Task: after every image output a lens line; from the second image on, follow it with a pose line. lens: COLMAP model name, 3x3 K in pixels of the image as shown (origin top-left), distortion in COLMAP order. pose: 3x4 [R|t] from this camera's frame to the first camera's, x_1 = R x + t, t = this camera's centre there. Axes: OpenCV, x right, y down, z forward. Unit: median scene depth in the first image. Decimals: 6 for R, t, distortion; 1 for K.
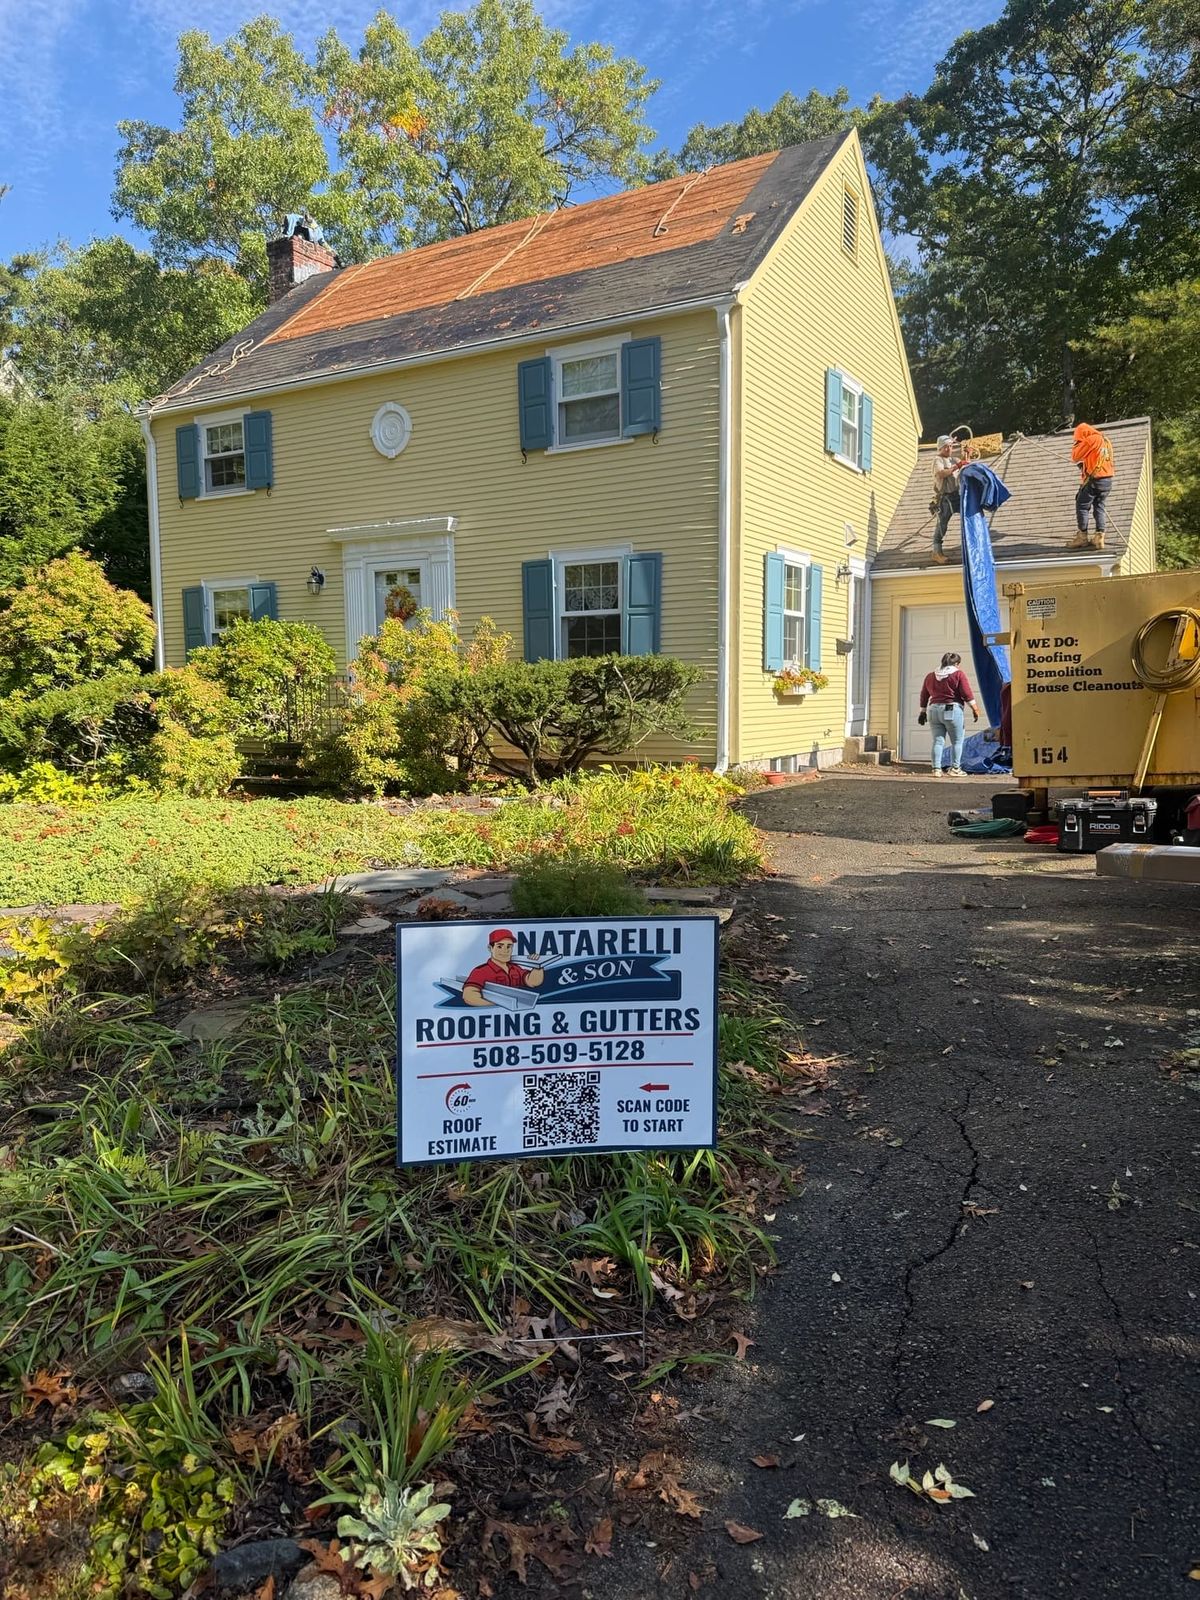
lens RADIAL K [[1139.8, 0, 580.7], [0, 1139.8, 805.3], [0, 0, 1]] dist [0.067558, -0.082418]
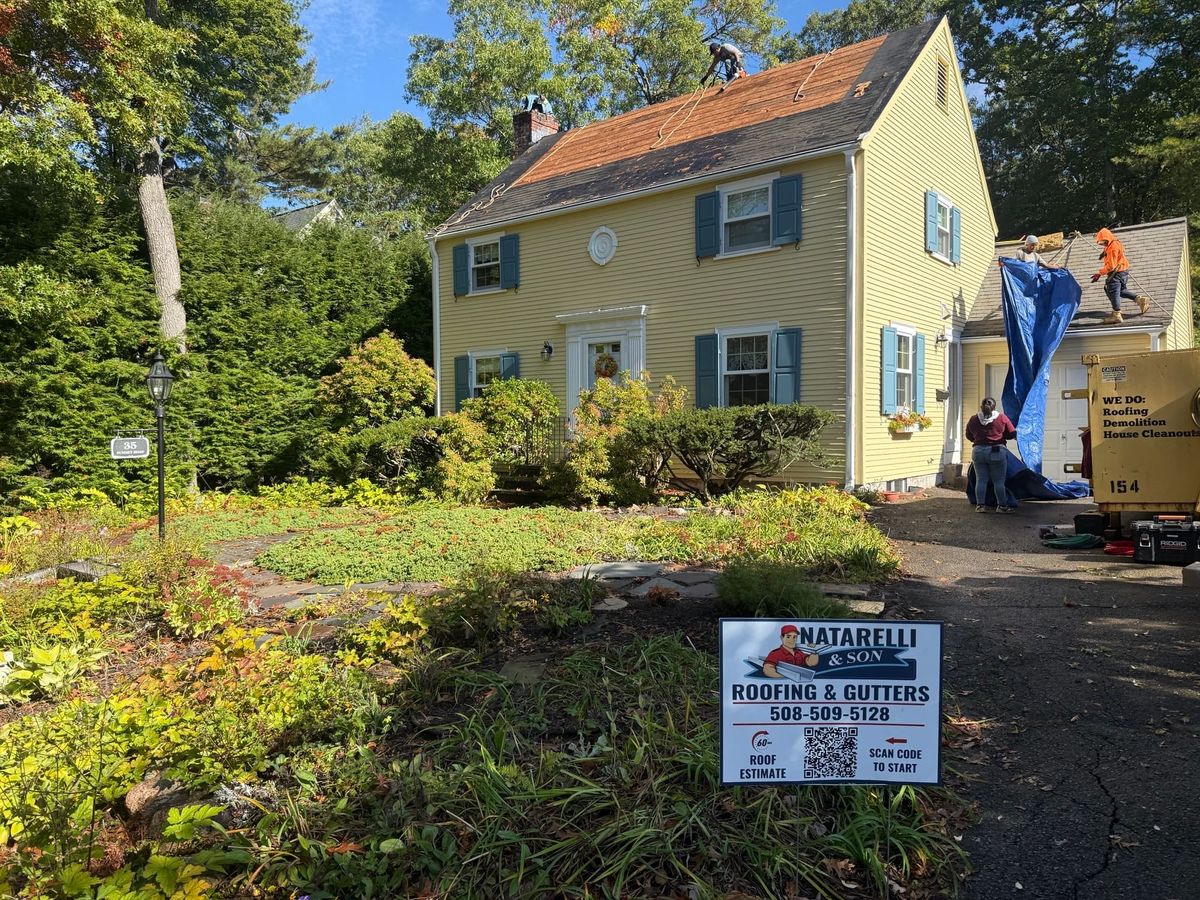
lens RADIAL K [[854.8, 0, 600.0], [0, 854.8, 450.0], [0, 0, 1]] dist [0.067558, -0.082418]
pose [[0.991477, 0.007331, -0.130075, -0.033243], [-0.015786, 0.997819, -0.064092, -0.008382], [0.129321, 0.065599, 0.989431, -0.028600]]
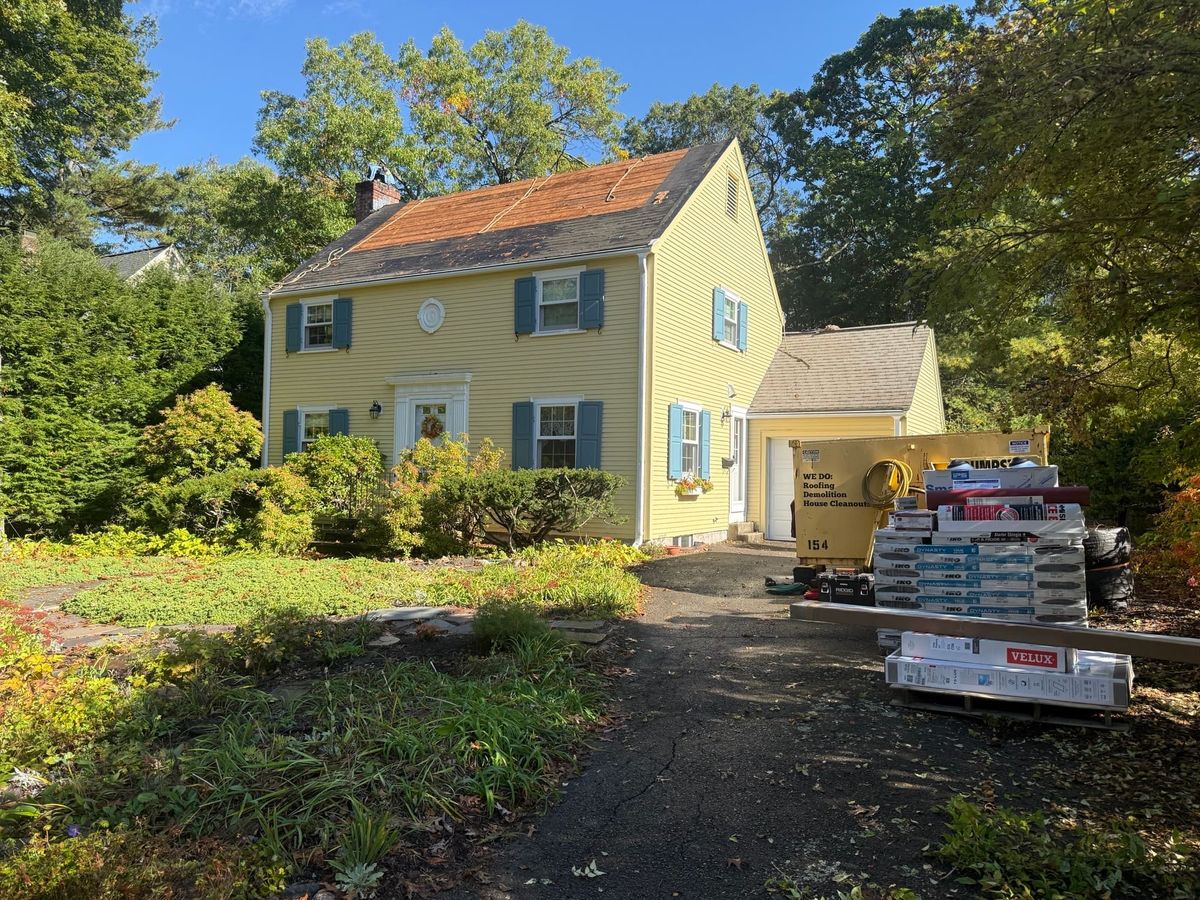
lens RADIAL K [[869.0, 0, 619.2], [0, 869.0, 456.1], [0, 0, 1]] dist [0.046246, -0.057482]
pose [[0.998589, 0.030079, 0.043774, 0.045314], [-0.024665, 0.992544, -0.119367, -0.009043], [-0.047039, 0.118119, 0.991885, -0.157202]]
